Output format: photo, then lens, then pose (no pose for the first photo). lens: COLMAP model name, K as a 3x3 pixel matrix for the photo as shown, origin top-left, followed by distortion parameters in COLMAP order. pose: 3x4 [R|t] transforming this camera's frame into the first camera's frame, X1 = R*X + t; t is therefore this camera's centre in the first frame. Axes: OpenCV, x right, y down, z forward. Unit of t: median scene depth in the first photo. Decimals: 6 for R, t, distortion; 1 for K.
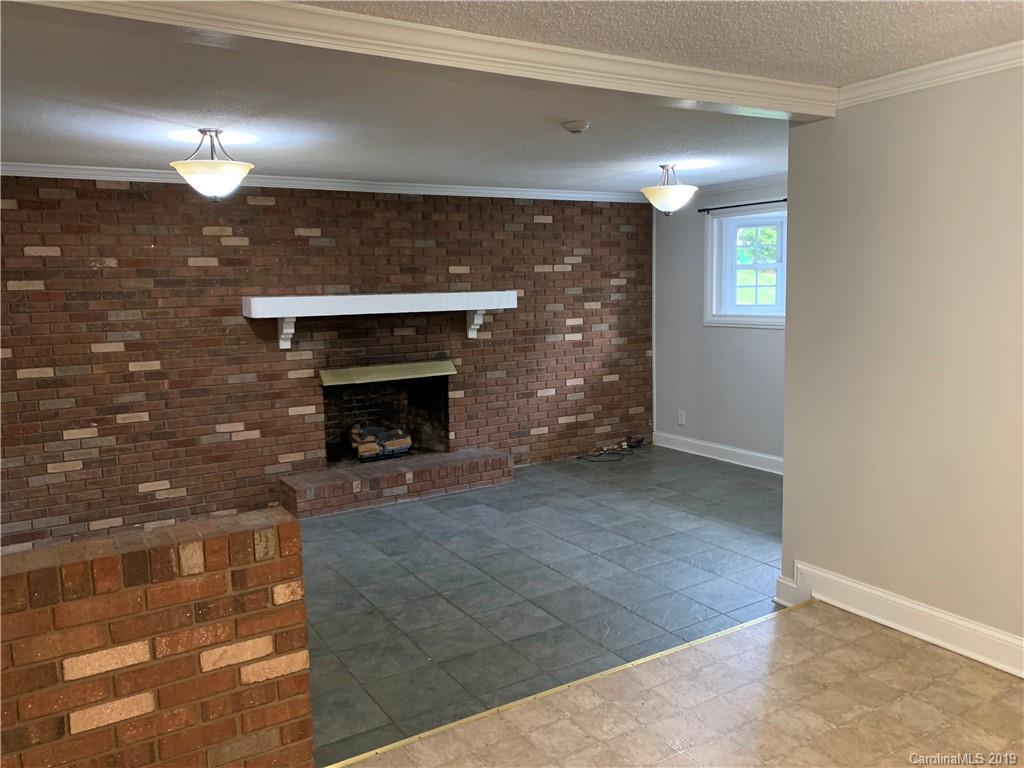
lens RADIAL K [[779.0, 0, 510.7], [0, 779.0, 380.6], [0, 0, 1]] dist [0.061555, -0.072983]
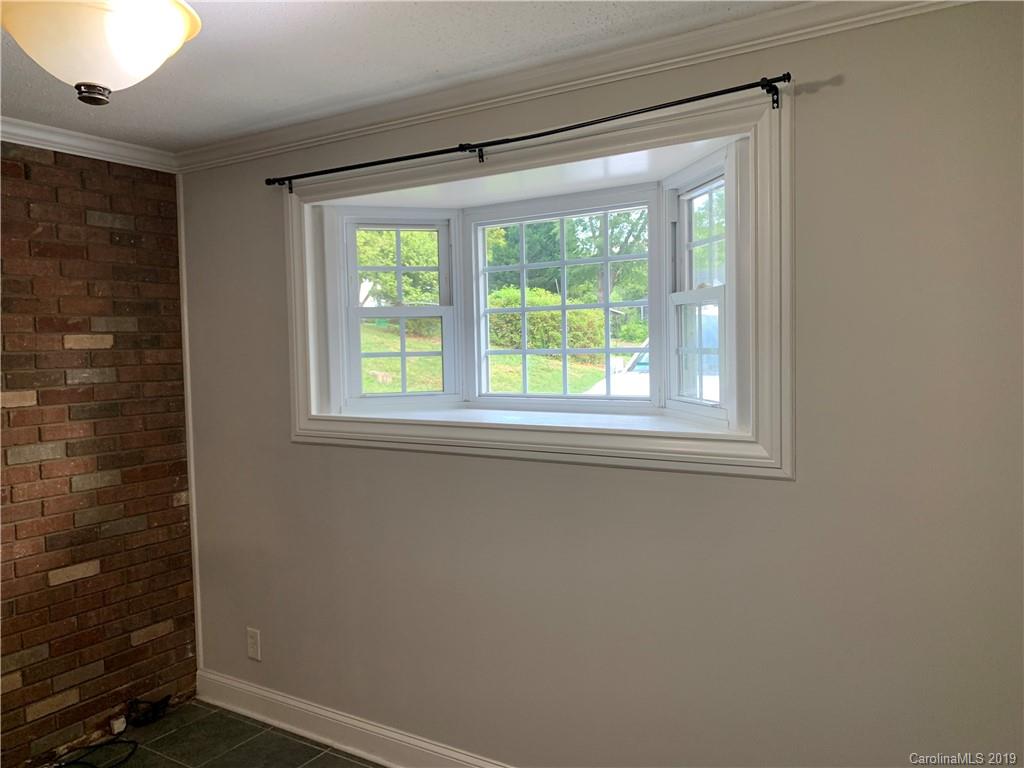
lens RADIAL K [[779.0, 0, 509.9], [0, 779.0, 388.0], [0, 0, 1]] dist [0.061555, -0.072983]
pose [[0.900444, -0.021380, 0.434446, 0.193668], [0.053045, 0.996734, -0.060890, -0.077844], [-0.431725, 0.077874, 0.898637, 0.638275]]
